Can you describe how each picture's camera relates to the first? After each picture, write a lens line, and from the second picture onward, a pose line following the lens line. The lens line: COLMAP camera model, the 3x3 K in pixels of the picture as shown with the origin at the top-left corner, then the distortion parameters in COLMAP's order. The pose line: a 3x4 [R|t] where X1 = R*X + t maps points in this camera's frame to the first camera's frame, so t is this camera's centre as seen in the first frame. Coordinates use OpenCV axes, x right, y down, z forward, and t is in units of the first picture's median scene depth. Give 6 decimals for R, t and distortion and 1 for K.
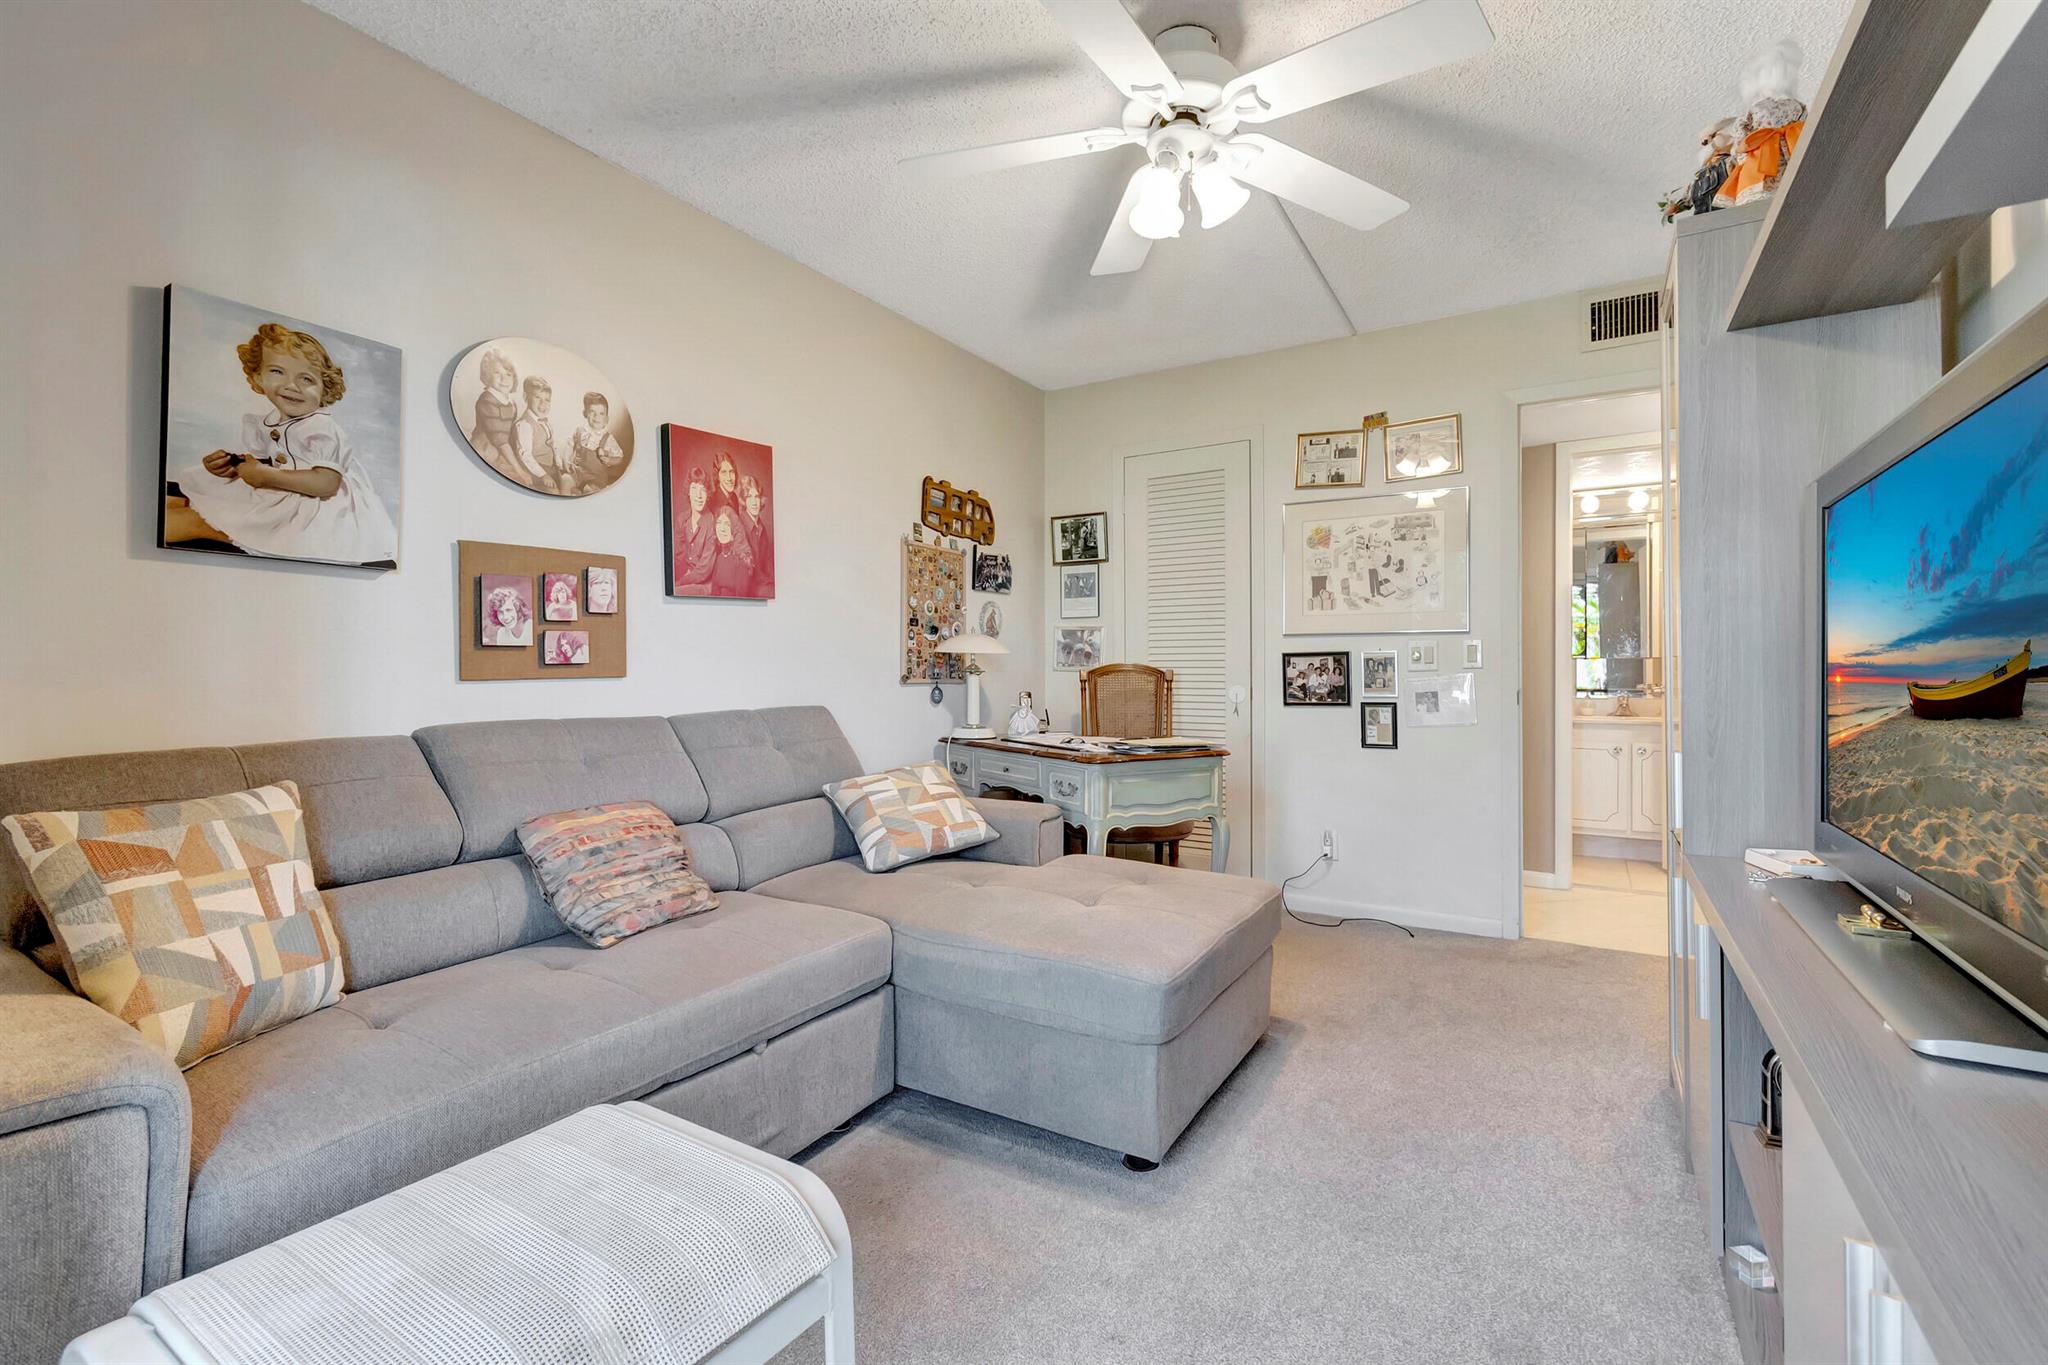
lens RADIAL K [[930.6, 0, 1018.9], [0, 930.6, 681.6], [0, 0, 1]] dist [0.001040, -0.001210]
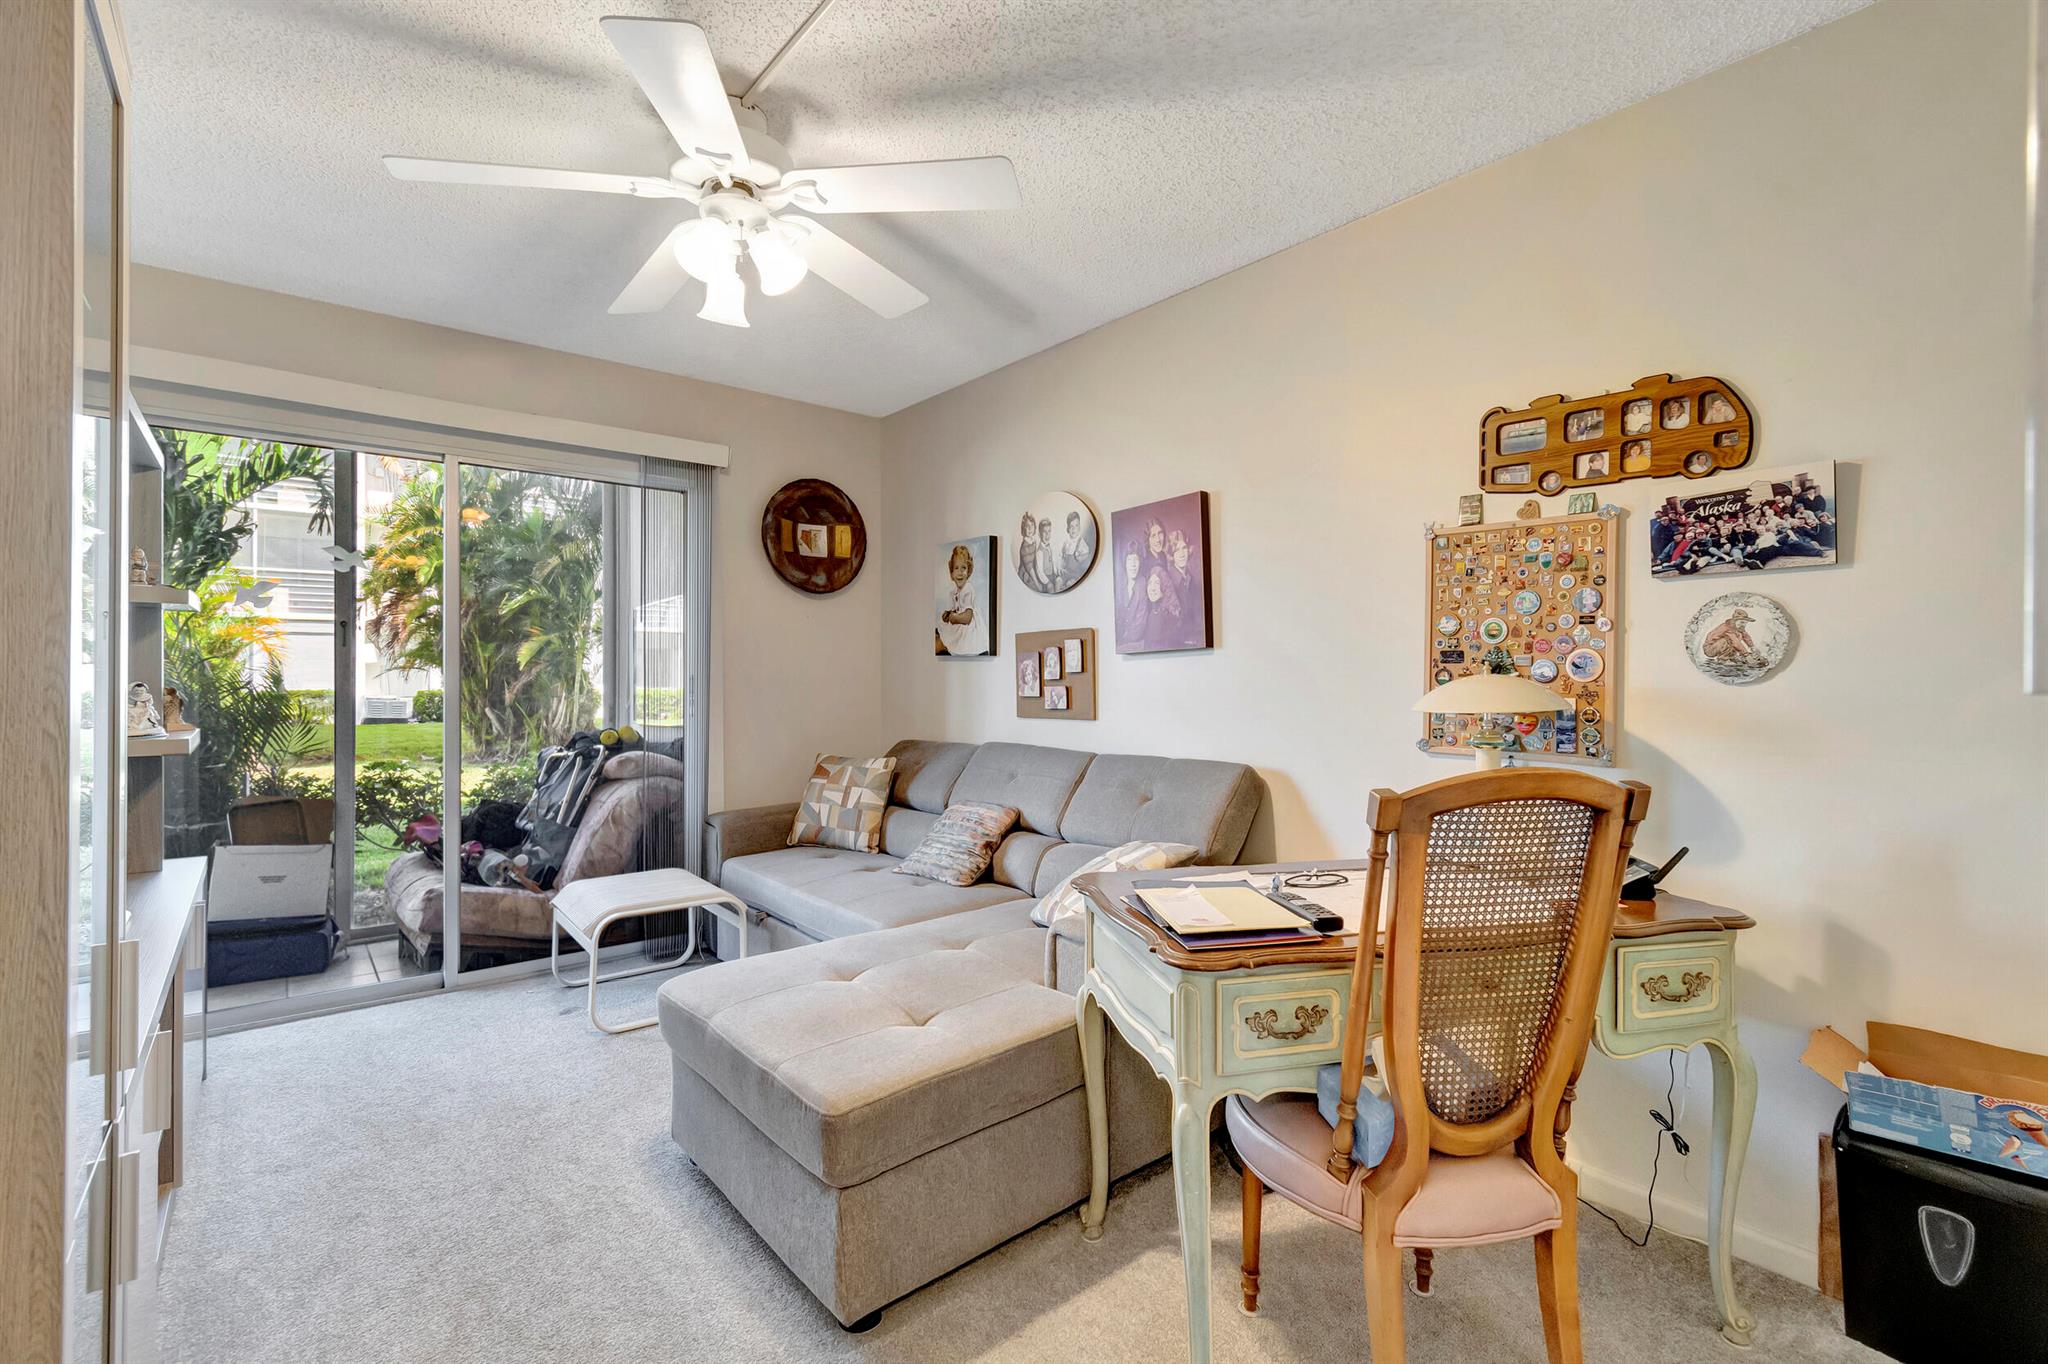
lens RADIAL K [[930.6, 0, 1018.9], [0, 930.6, 681.1], [0, 0, 1]] dist [0.001040, -0.001210]
pose [[-0.346410, 0.007255, -0.938055, 0.636652], [-0.011258, 0.999866, 0.011891, -0.056821], [0.938016, 0.014679, -0.346282, 1.038571]]
